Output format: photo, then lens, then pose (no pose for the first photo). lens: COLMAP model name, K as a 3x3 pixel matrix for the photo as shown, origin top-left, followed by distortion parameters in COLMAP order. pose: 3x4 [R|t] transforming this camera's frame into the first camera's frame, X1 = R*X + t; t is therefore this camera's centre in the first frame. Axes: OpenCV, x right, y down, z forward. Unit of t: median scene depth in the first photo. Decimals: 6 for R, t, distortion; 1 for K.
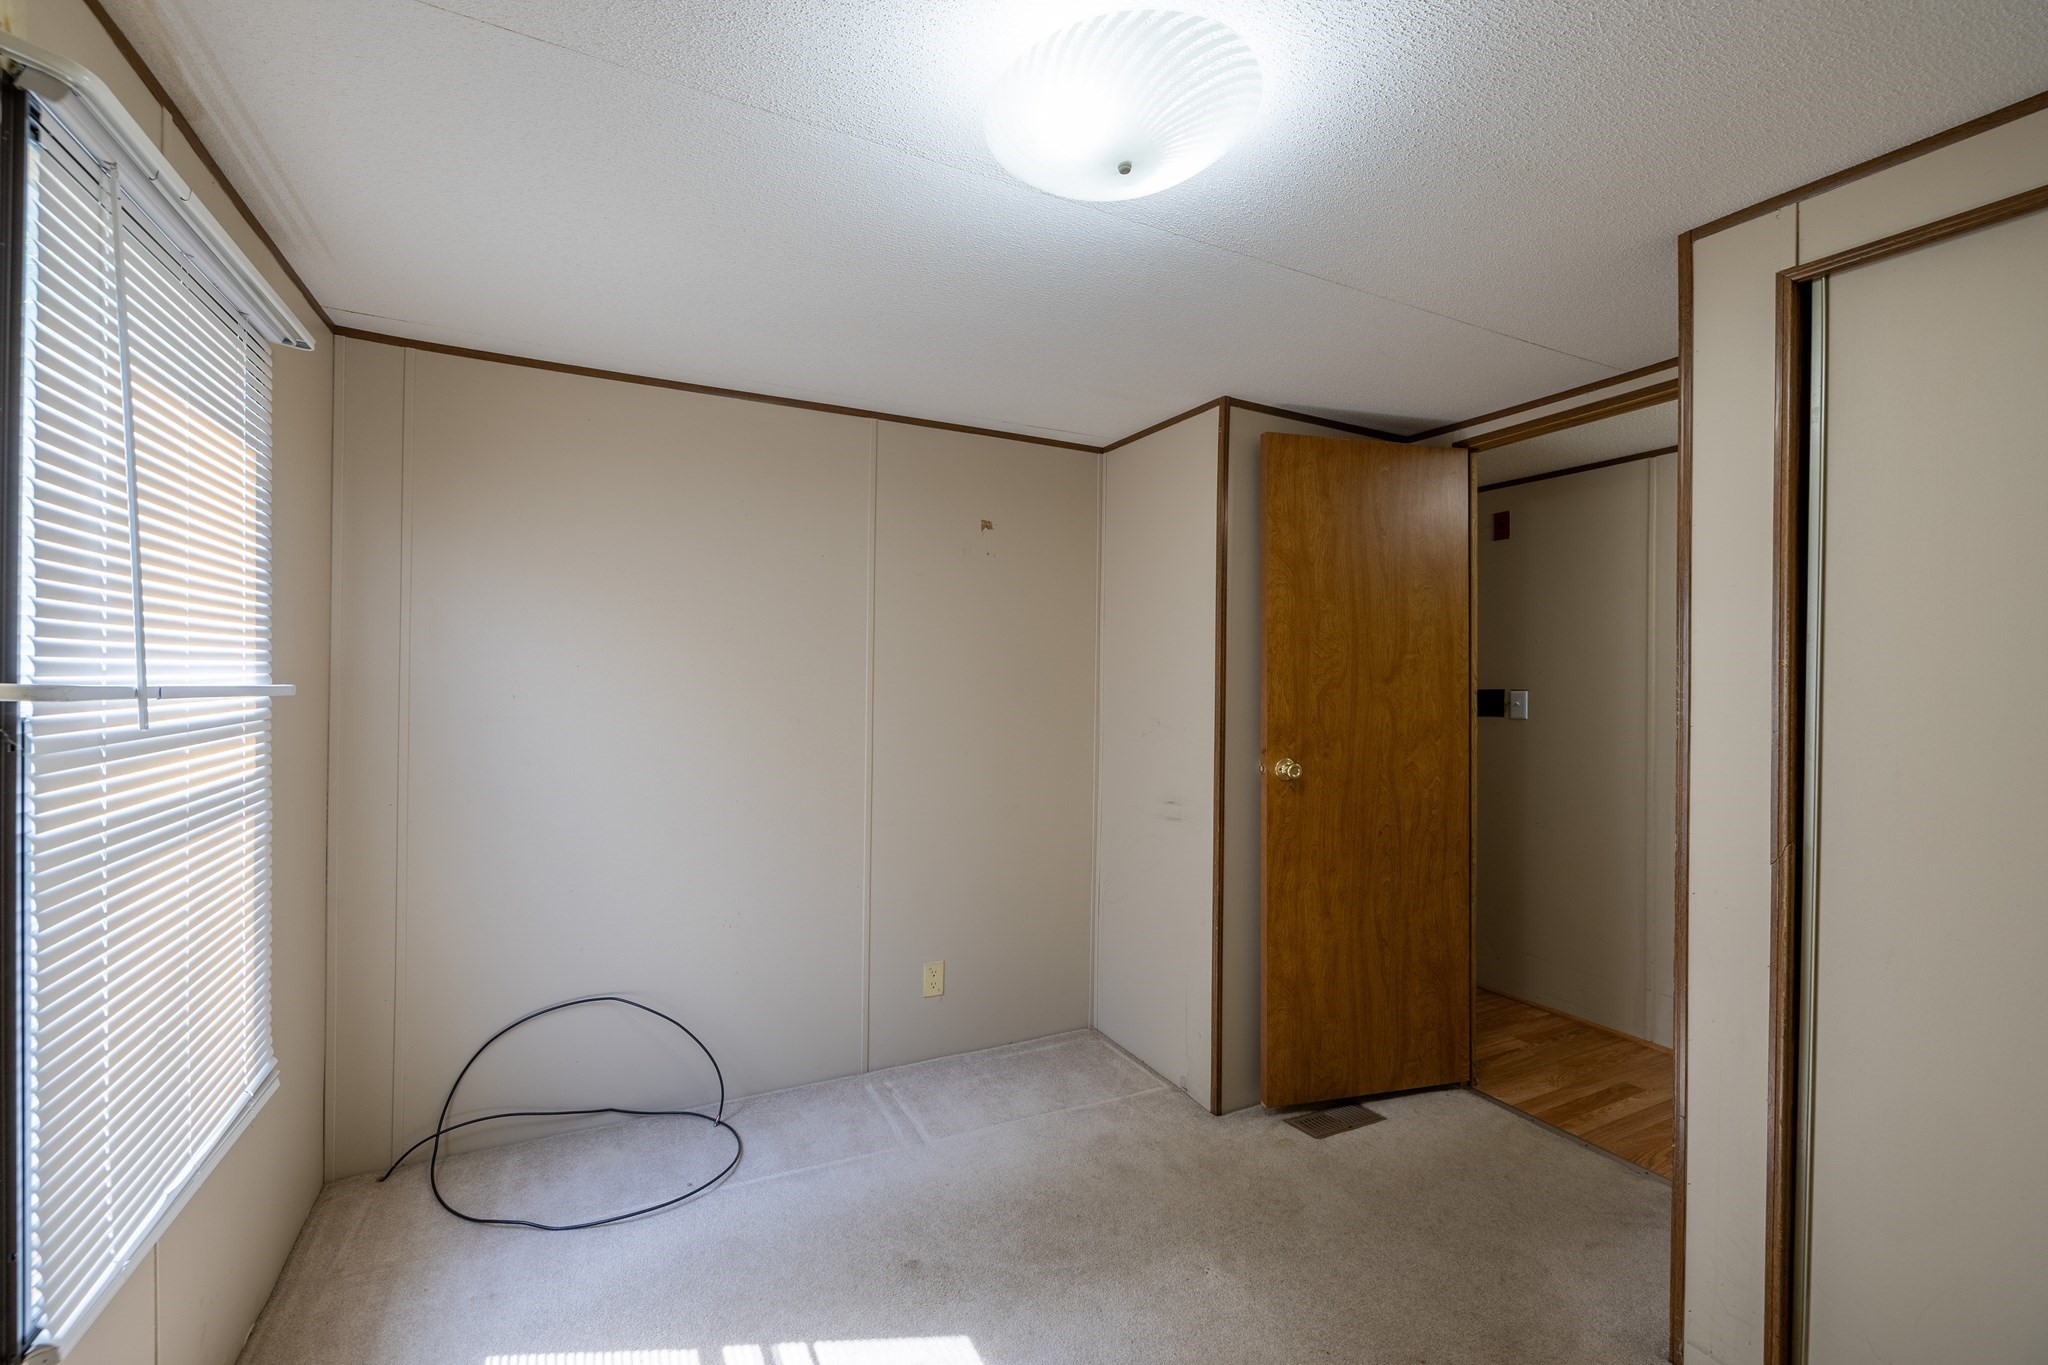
lens RADIAL K [[857.7, 0, 1014.5], [0, 857.7, 677.4], [0, 0, 1]] dist [0.000118, -0.000385]
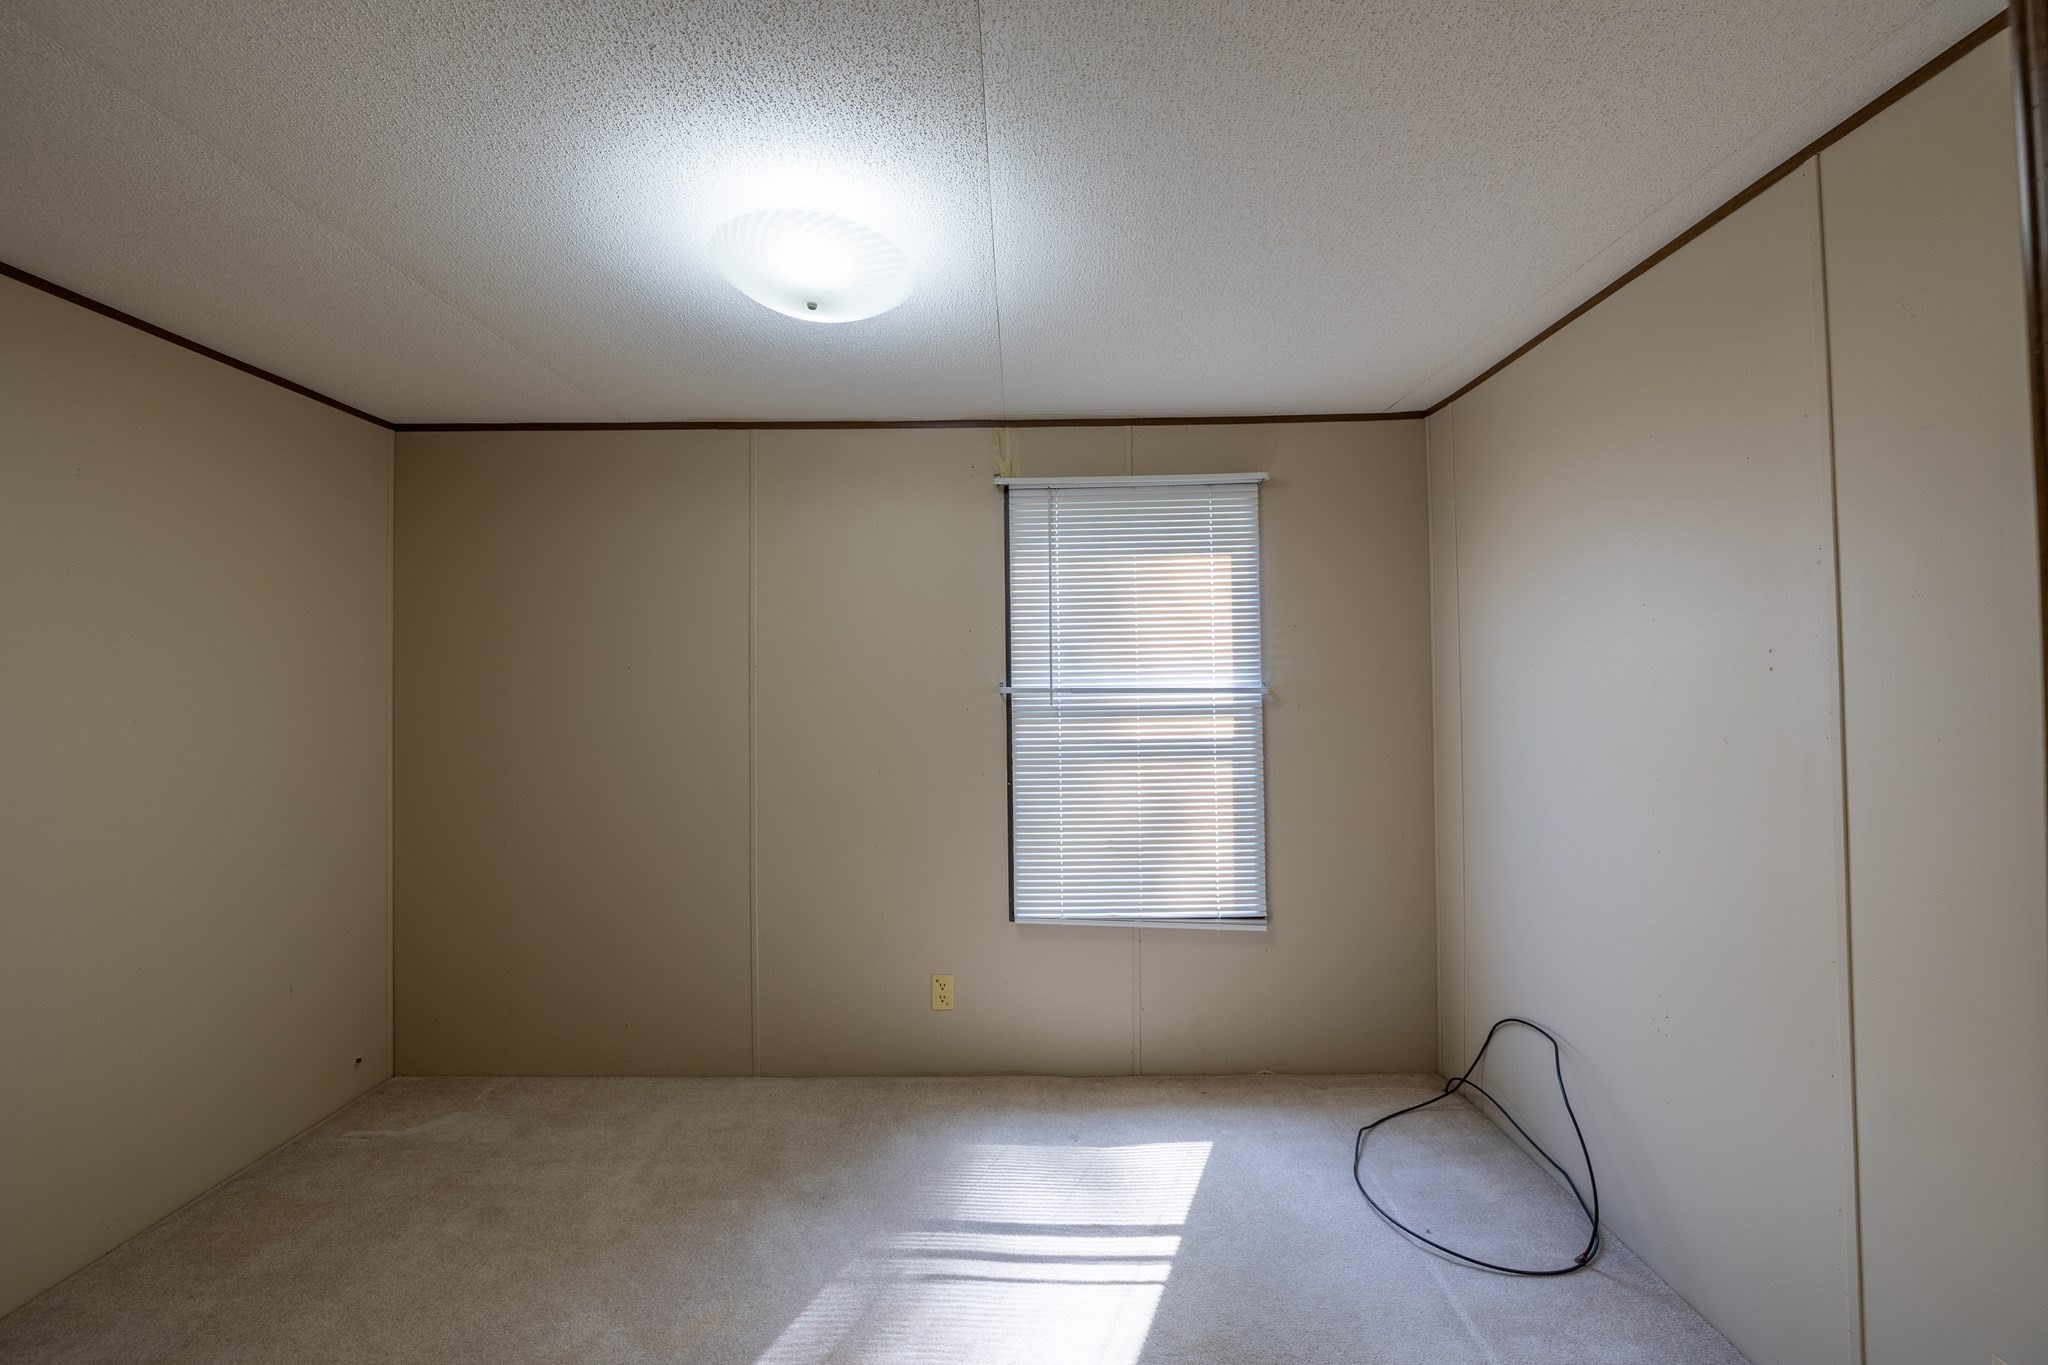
lens RADIAL K [[857.7, 0, 1014.5], [0, 857.7, 677.4], [0, 0, 1]] dist [0.000118, -0.000385]
pose [[-0.447023, -0.003562, -0.894515, 0.855647], [0.003957, 0.999974, -0.005959, -0.004598], [0.894514, -0.006203, -0.446998, 1.337929]]
